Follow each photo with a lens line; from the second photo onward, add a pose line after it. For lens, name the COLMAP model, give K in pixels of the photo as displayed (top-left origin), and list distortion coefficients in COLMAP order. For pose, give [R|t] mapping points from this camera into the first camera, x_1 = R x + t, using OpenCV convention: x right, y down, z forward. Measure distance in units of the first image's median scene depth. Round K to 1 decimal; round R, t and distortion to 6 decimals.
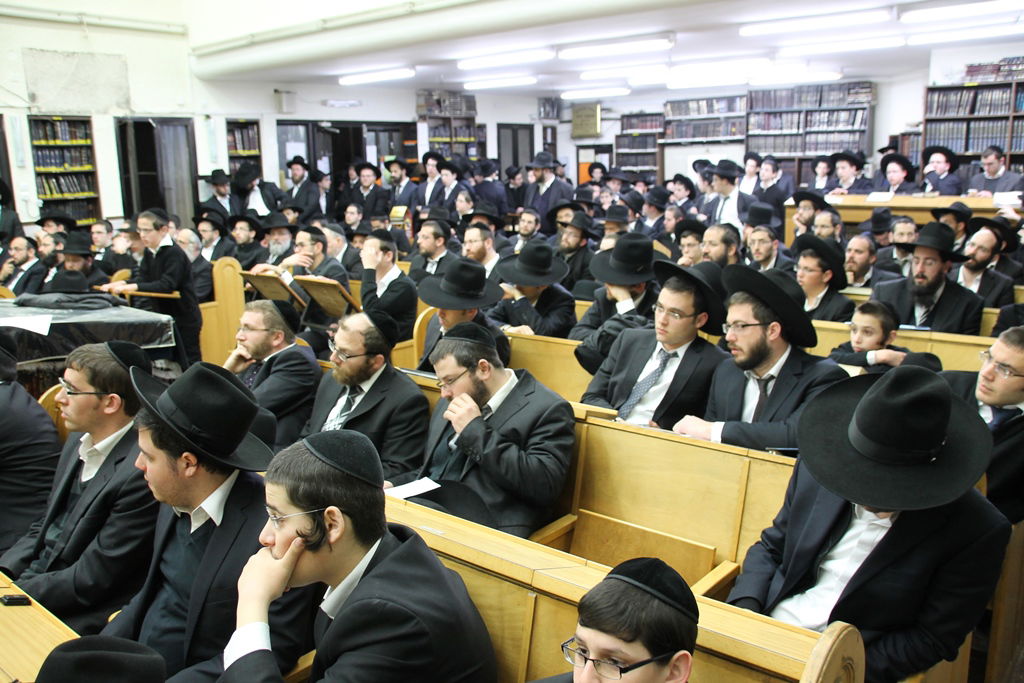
lens RADIAL K [[865.2, 0, 516.0], [0, 865.2, 342.4], [0, 0, 1]] dist [-0.132530, 0.123319]
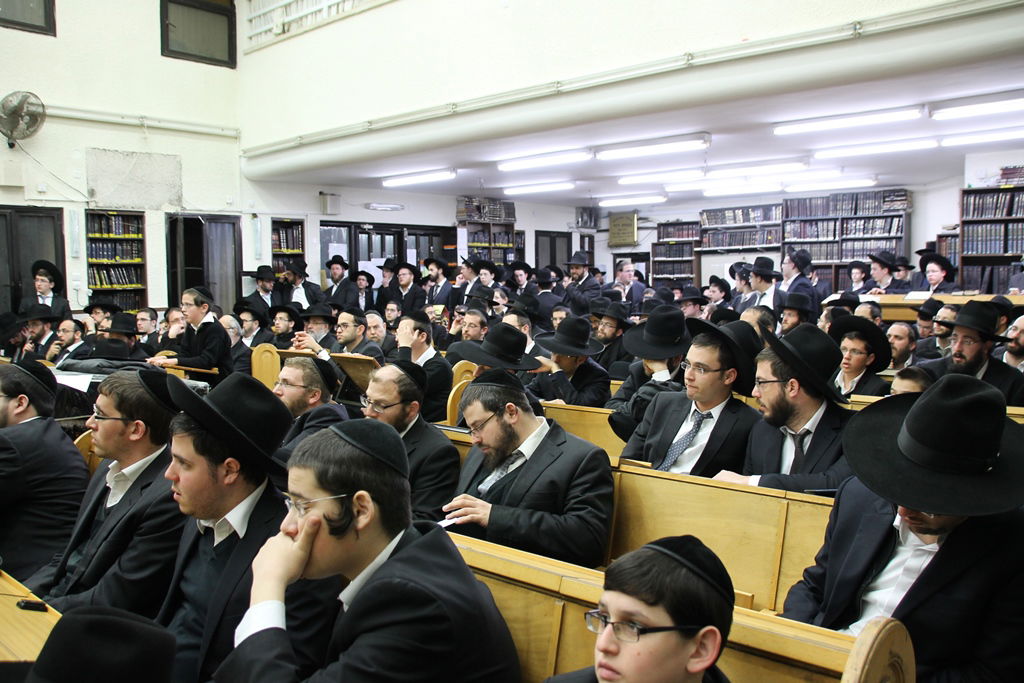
lens RADIAL K [[868.9, 0, 512.0], [0, 868.9, 341.5], [0, 0, 1]] dist [-0.142545, 0.147858]
pose [[0.998775, 0.014811, -0.047223, 0.000921], [-0.021143, 0.990408, -0.136544, 0.019166], [0.044748, 0.137375, 0.989508, 0.000958]]
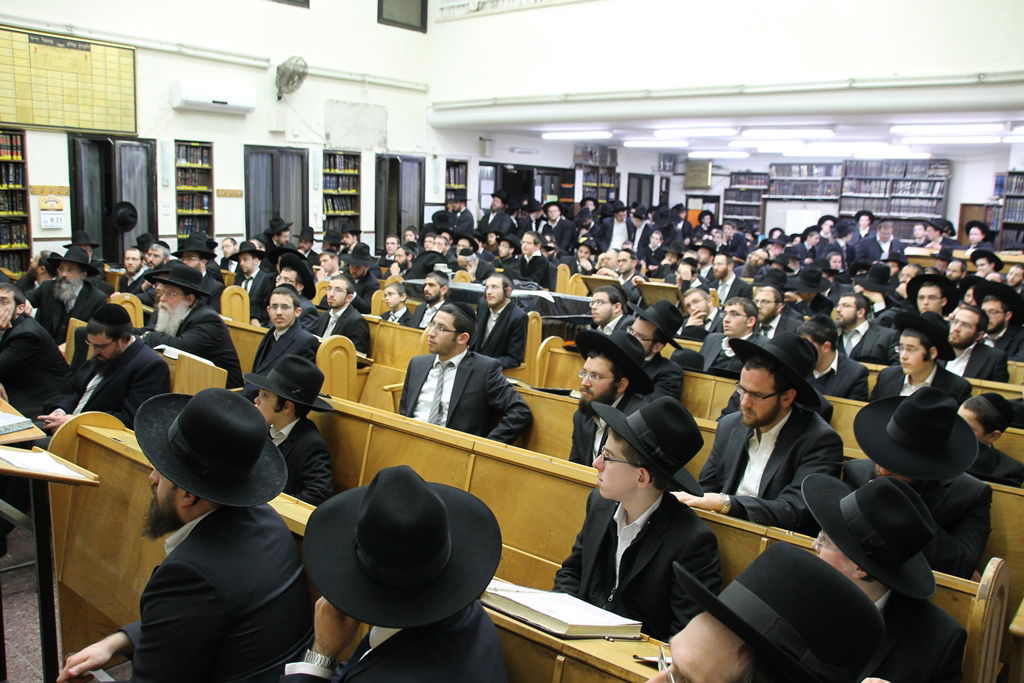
lens RADIAL K [[868.9, 0, 512.0], [0, 868.9, 341.5], [0, 0, 1]] dist [-0.142545, 0.147858]
pose [[0.998344, 0.057356, -0.004332, -0.205629], [-0.057486, 0.997500, -0.041109, 0.046879], [0.001963, 0.041290, 0.999145, -0.237403]]
